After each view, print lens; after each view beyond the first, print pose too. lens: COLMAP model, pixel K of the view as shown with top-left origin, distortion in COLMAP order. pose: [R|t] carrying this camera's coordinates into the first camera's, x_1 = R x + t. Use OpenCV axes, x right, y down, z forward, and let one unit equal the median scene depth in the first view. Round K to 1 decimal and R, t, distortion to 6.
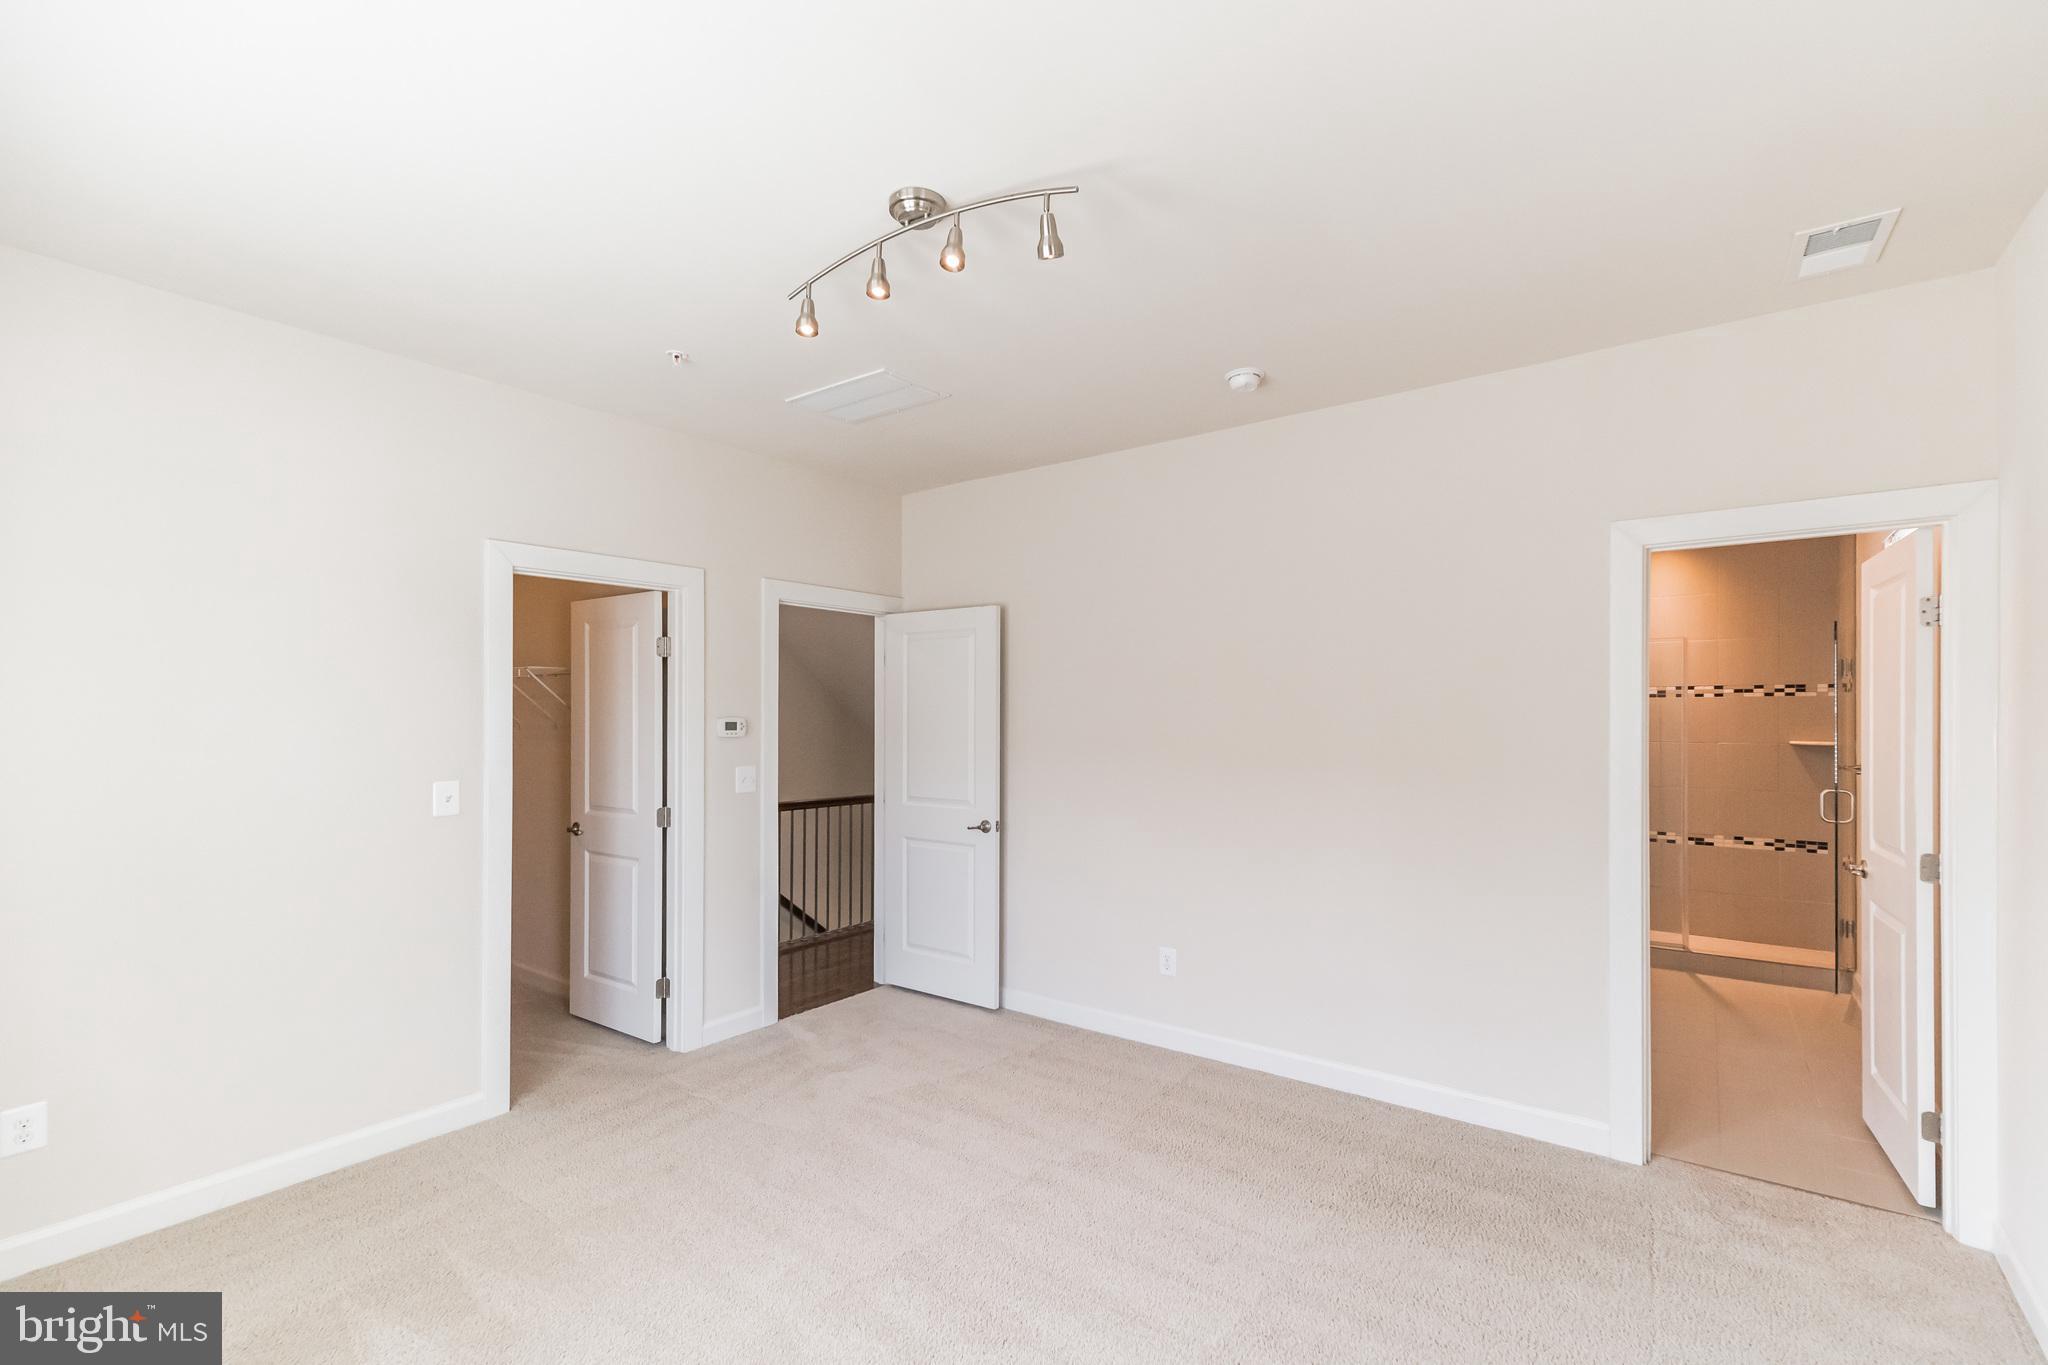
lens RADIAL K [[909.4, 0, 1007.8], [0, 909.4, 711.2], [0, 0, 1]] dist [0.000670, 0.000261]
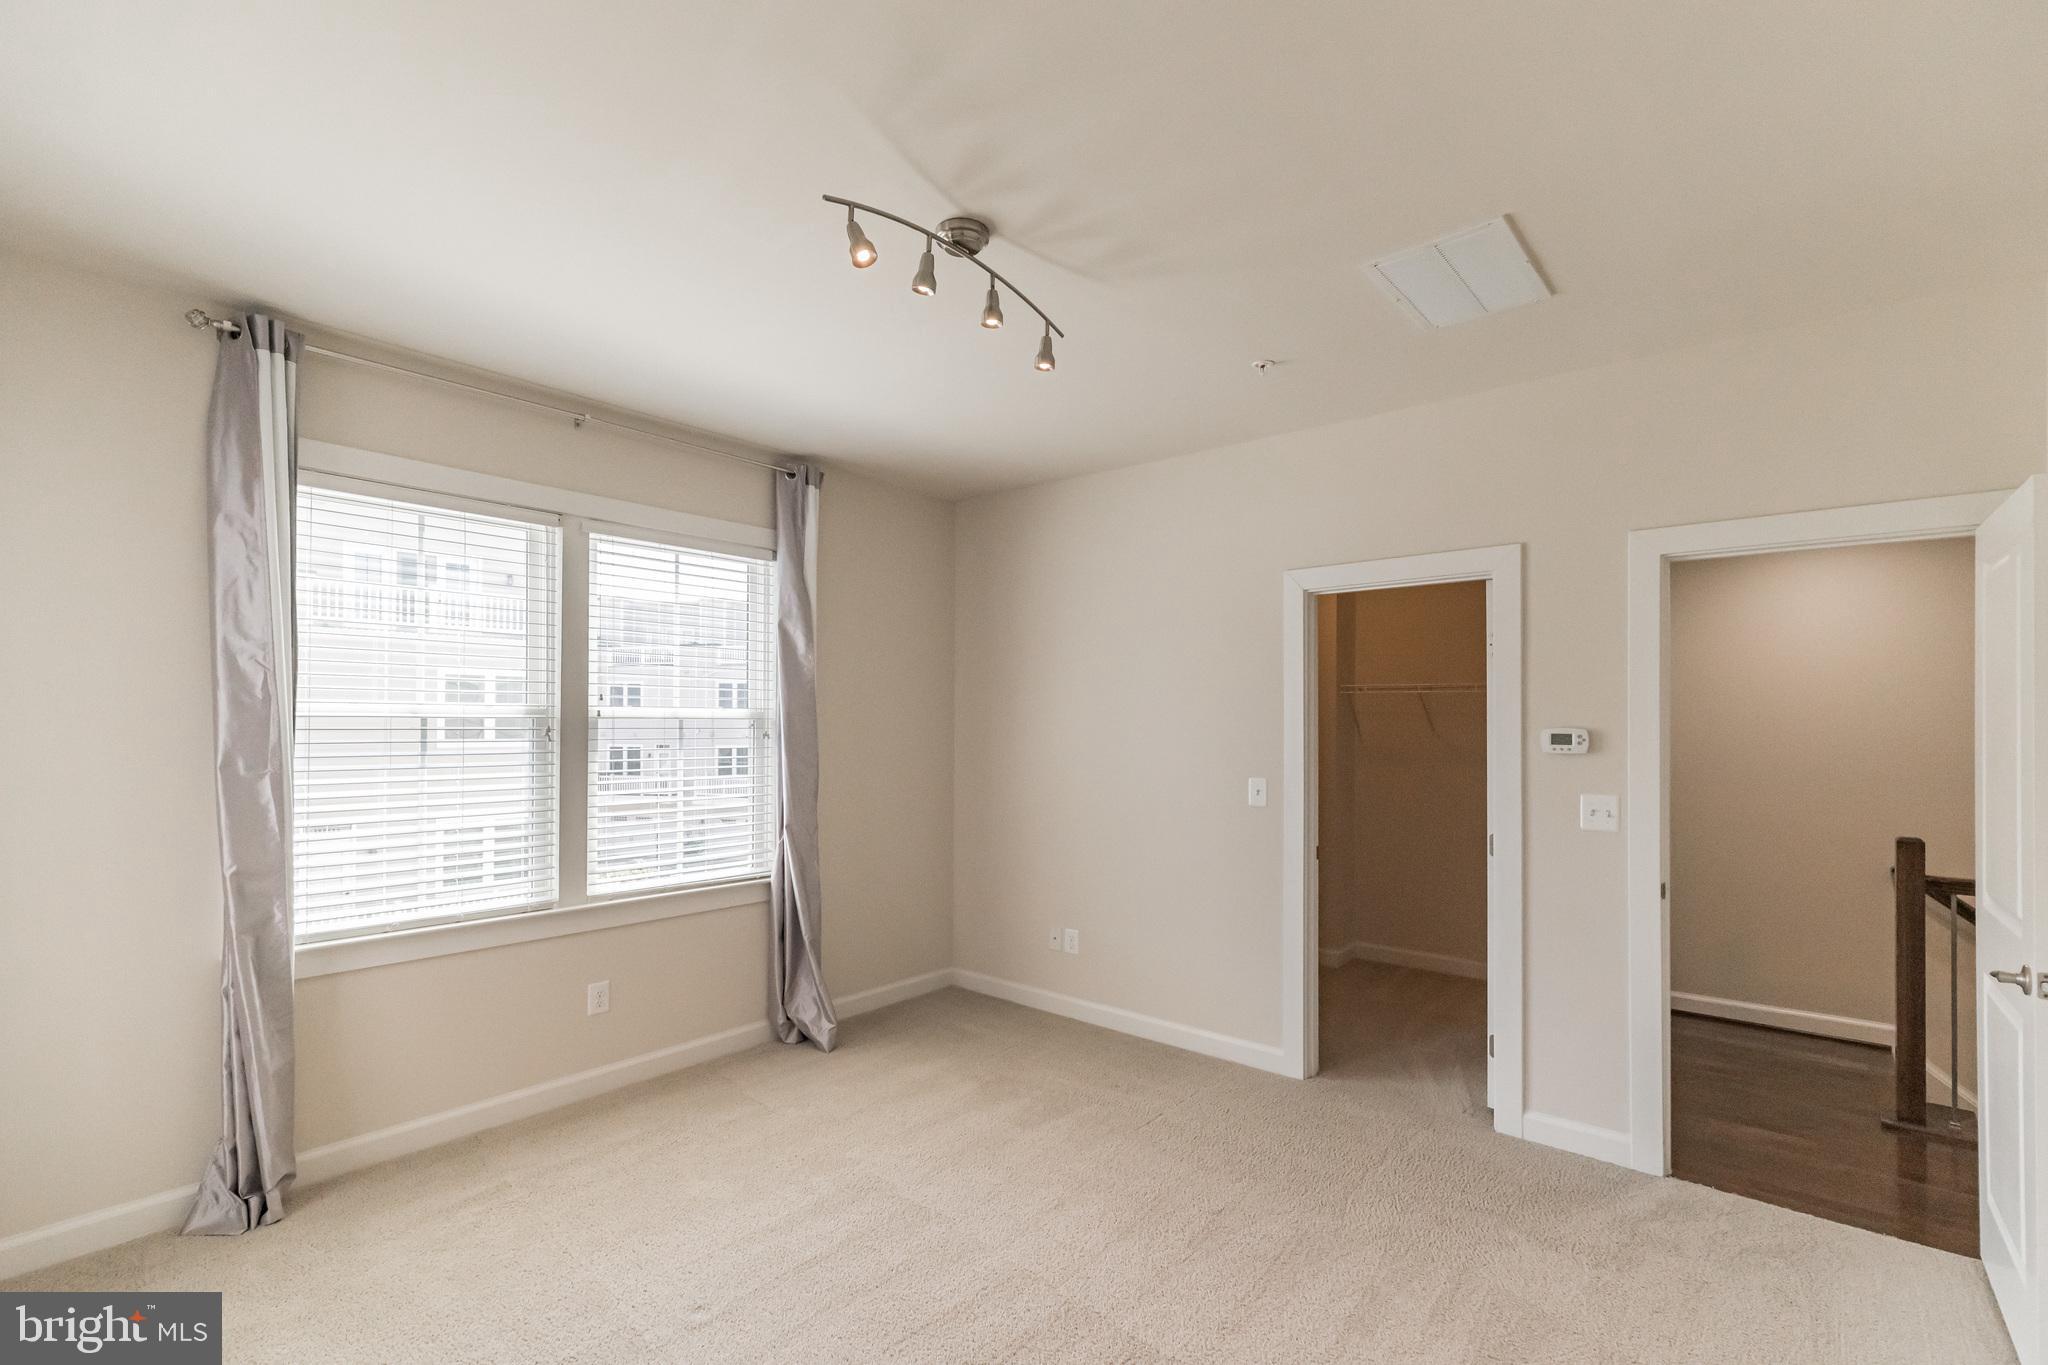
lens RADIAL K [[909.4, 0, 1007.8], [0, 909.4, 711.2], [0, 0, 1]] dist [0.000670, 0.000261]
pose [[-0.064660, -0.012704, -0.997826, 0.563907], [-0.000935, 0.999919, -0.012670, 0.003438], [0.997907, 0.000114, -0.064667, 0.679854]]
